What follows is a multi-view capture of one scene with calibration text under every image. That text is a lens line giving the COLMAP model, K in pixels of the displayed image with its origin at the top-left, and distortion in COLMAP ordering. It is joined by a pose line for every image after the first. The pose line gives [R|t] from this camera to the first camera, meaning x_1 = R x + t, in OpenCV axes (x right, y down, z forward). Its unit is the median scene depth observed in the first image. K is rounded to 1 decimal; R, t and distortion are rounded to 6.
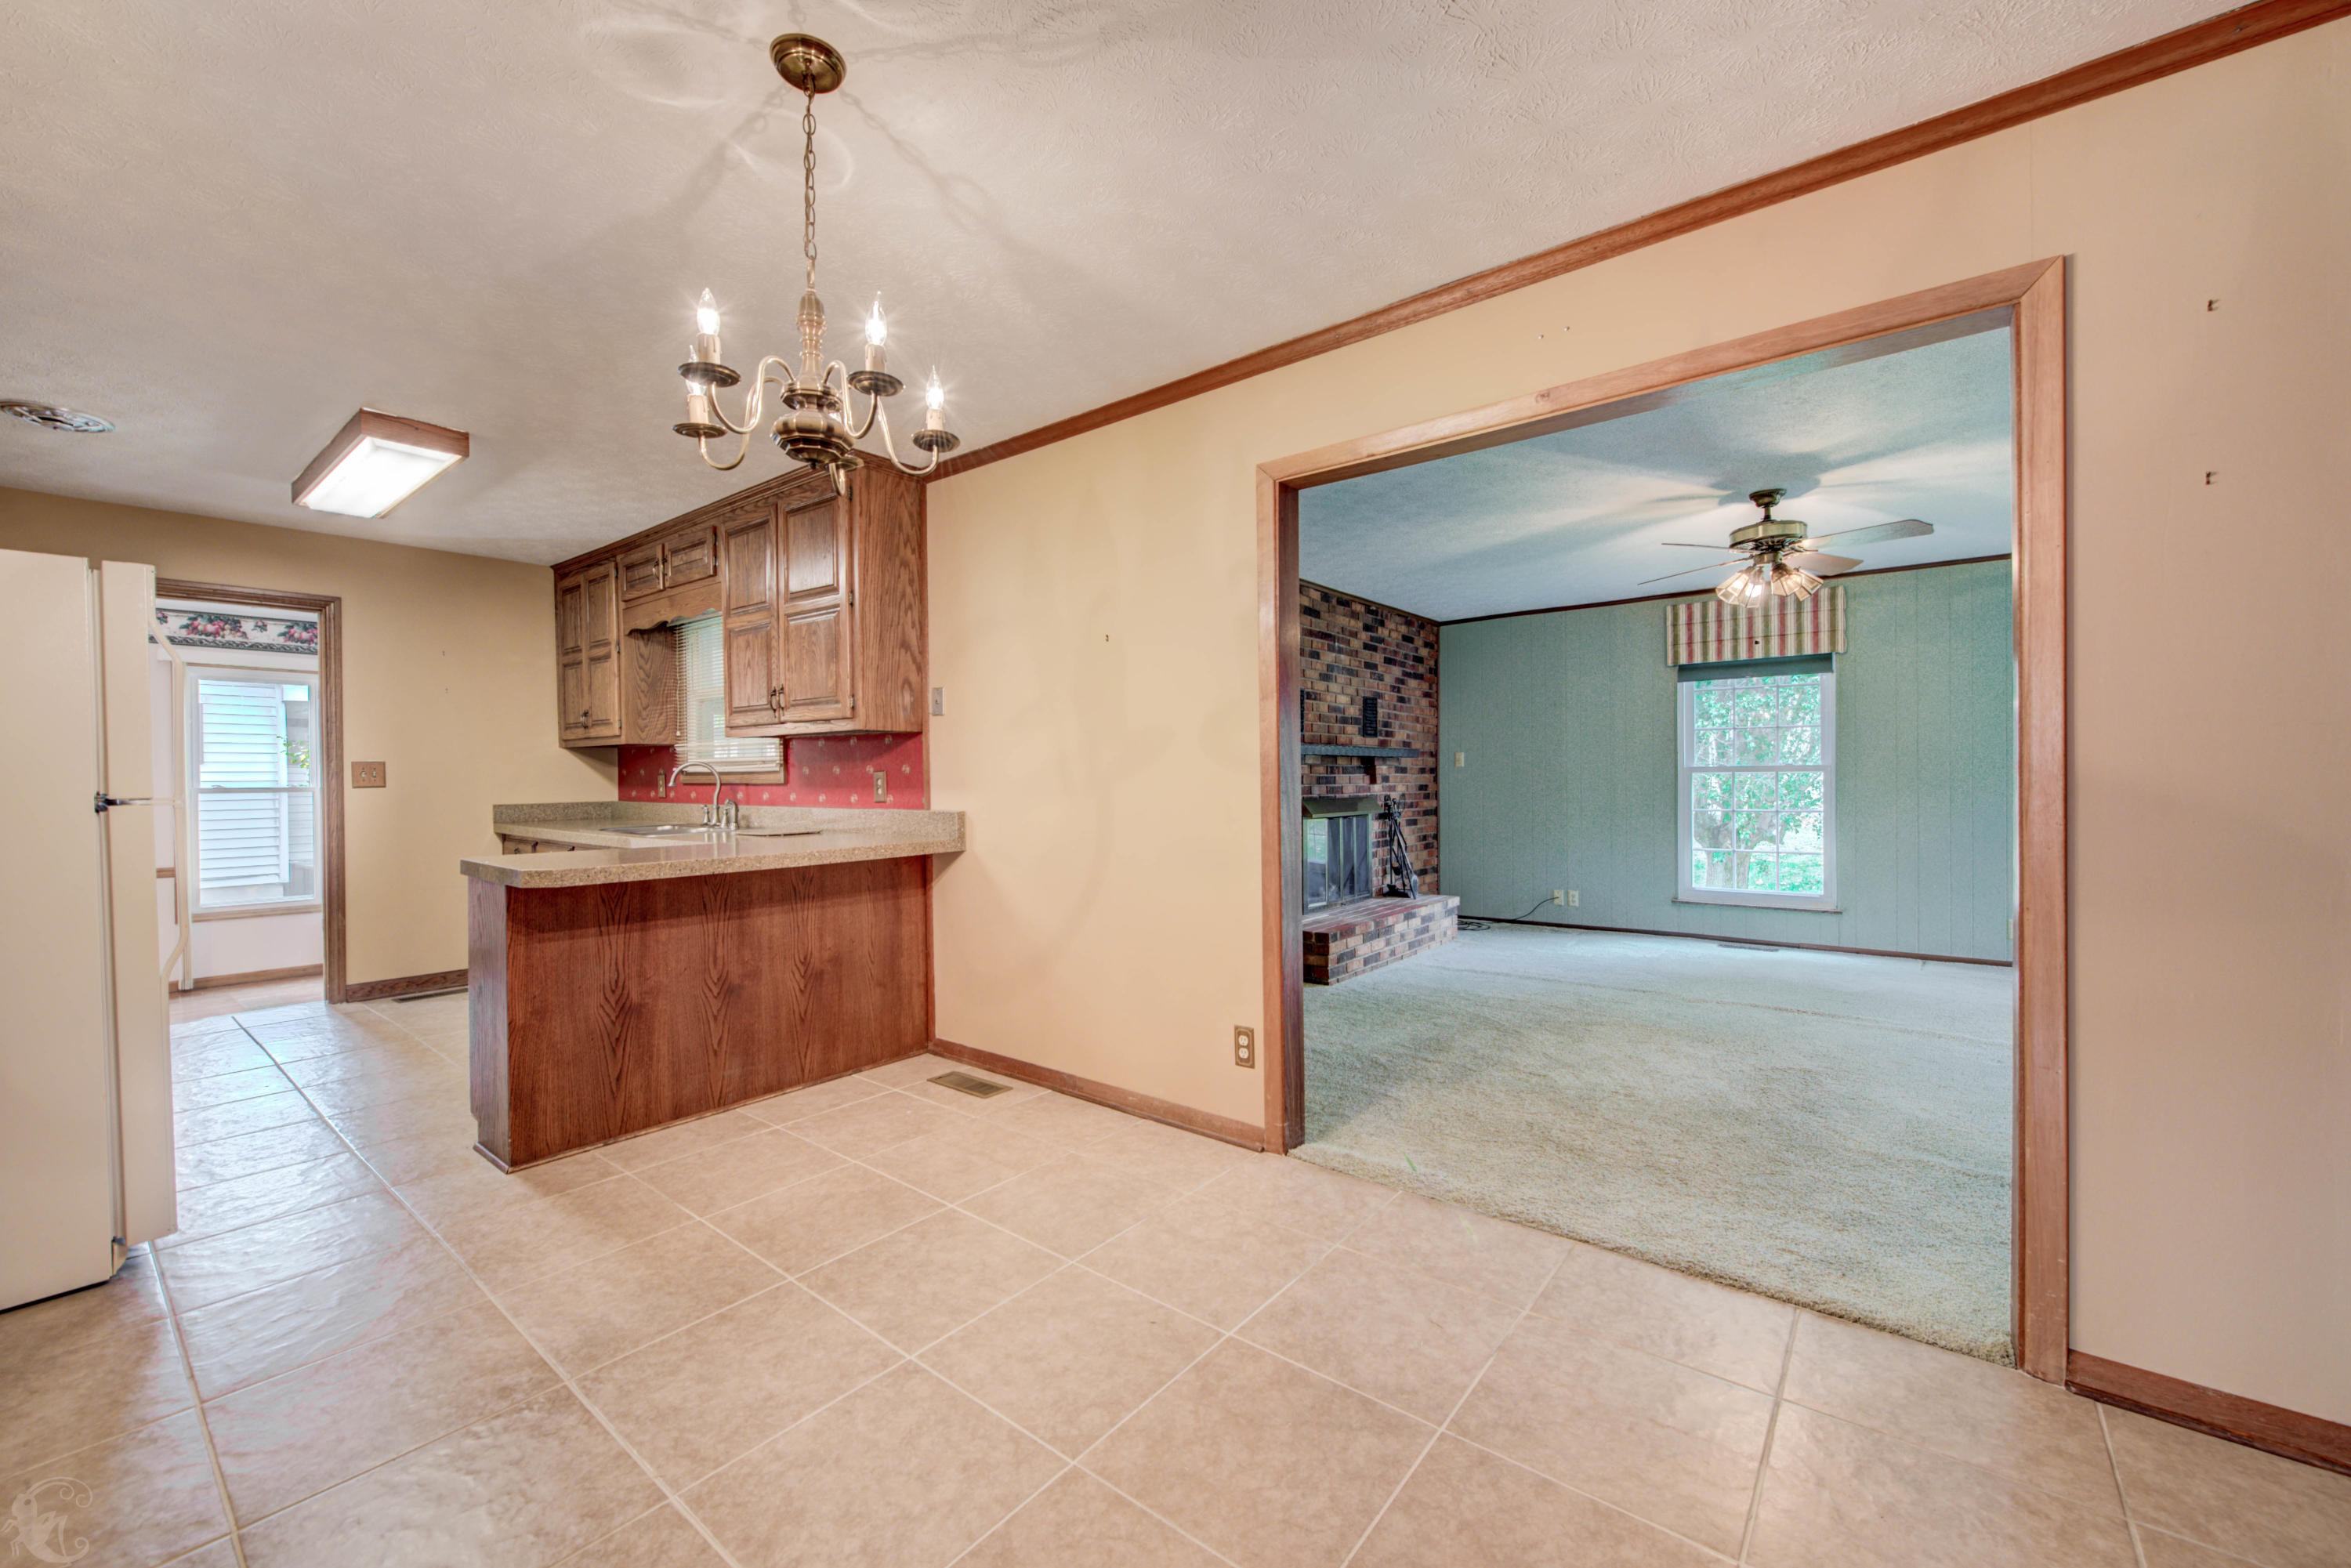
lens RADIAL K [[932.0, 0, 1177.9], [0, 932.0, 782.0], [0, 0, 1]] dist [0.002306, 0.000485]
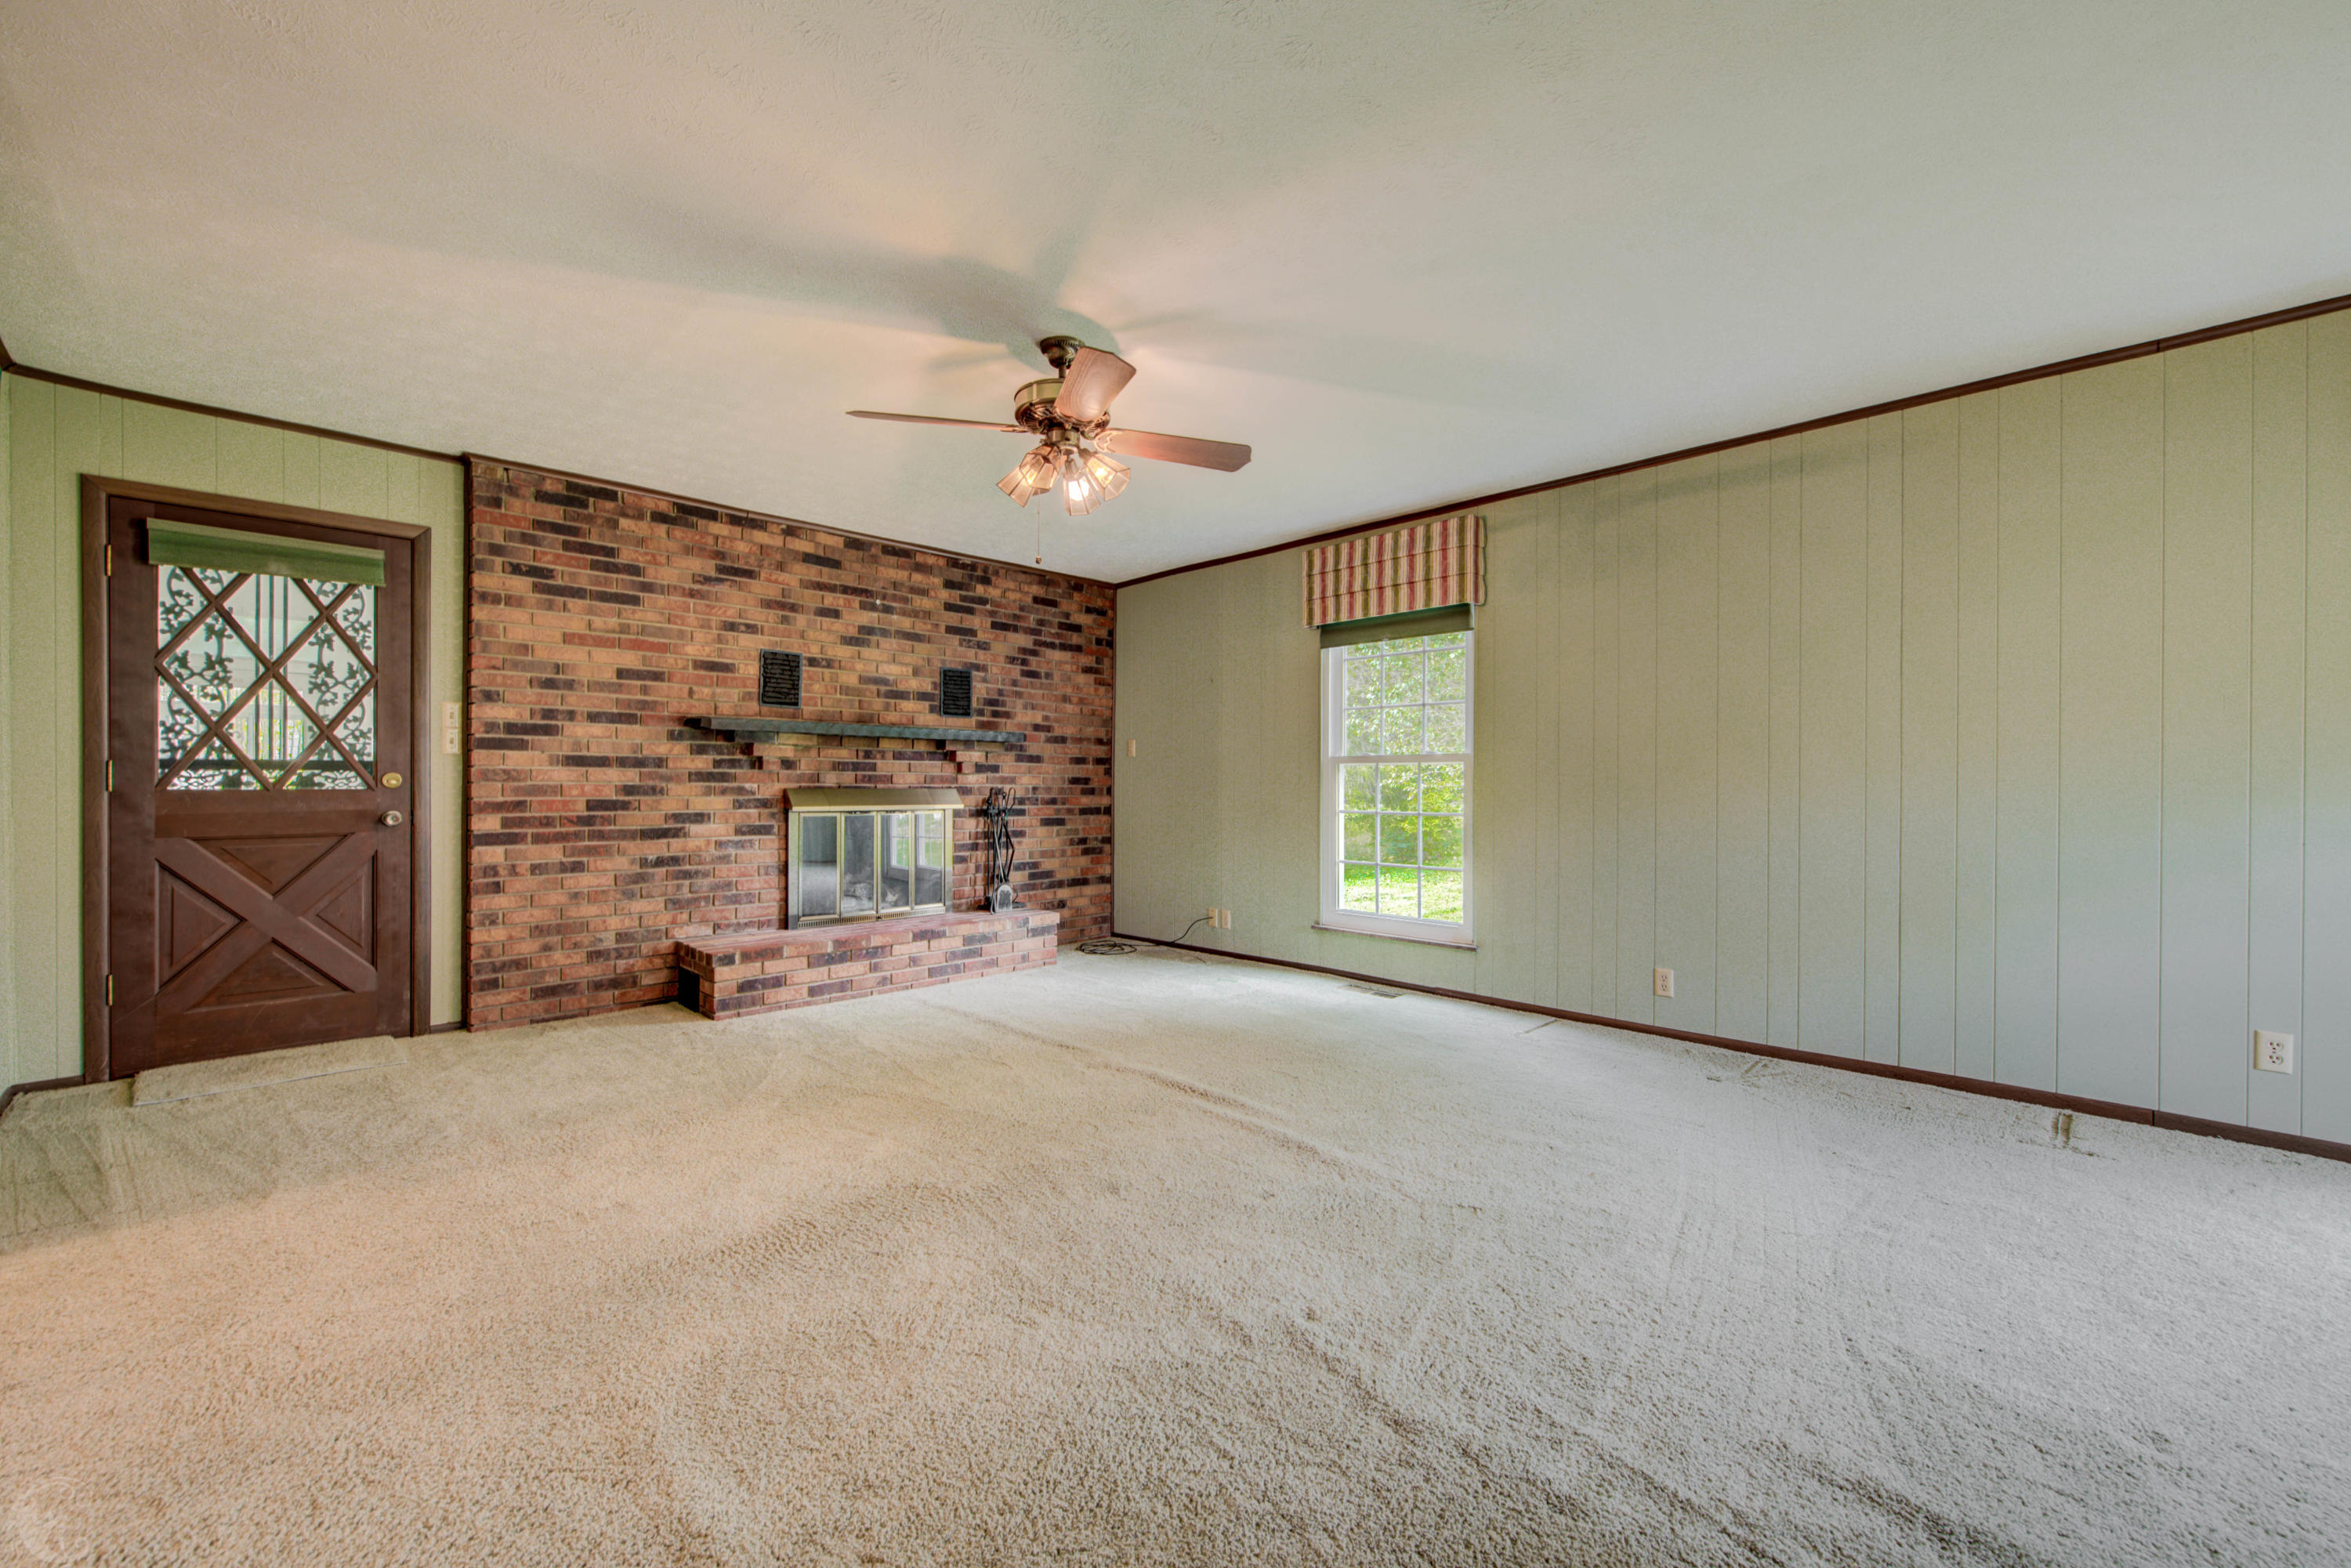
lens RADIAL K [[932.0, 0, 1178.4], [0, 932.0, 783.3], [0, 0, 1]] dist [0.002306, 0.000485]
pose [[0.992742, 0.012903, -0.119573, 0.519113], [-0.013517, 0.999899, -0.004319, 0.012063], [0.119505, 0.005904, 0.992816, 0.208919]]
